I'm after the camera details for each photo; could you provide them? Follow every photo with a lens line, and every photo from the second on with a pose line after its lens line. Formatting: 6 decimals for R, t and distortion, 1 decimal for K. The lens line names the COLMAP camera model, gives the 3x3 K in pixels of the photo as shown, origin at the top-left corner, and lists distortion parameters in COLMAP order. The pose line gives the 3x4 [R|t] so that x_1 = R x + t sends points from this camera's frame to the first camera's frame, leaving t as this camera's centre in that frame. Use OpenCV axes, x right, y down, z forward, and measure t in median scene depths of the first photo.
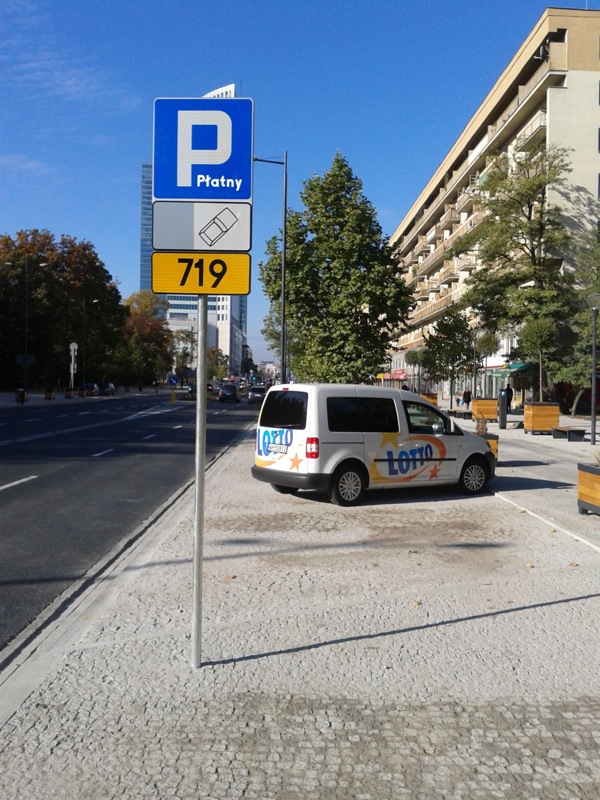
lens RADIAL K [[712.4, 0, 300.0], [0, 712.4, 400.0], [0, 0, 1]] dist [-0.078782, -0.008380]
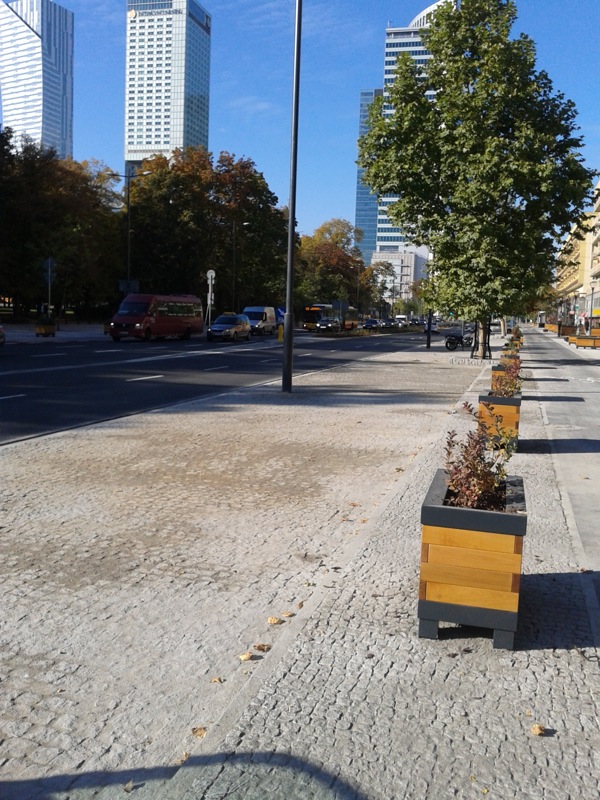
lens RADIAL K [[712.4, 0, 300.0], [0, 712.4, 400.0], [0, 0, 1]] dist [-0.078782, -0.008380]
pose [[0.948589, 0.047201, -0.312972, 0.111138], [-0.020248, 0.995842, 0.088820, -0.000077], [0.315863, -0.077916, 0.945600, 0.300352]]
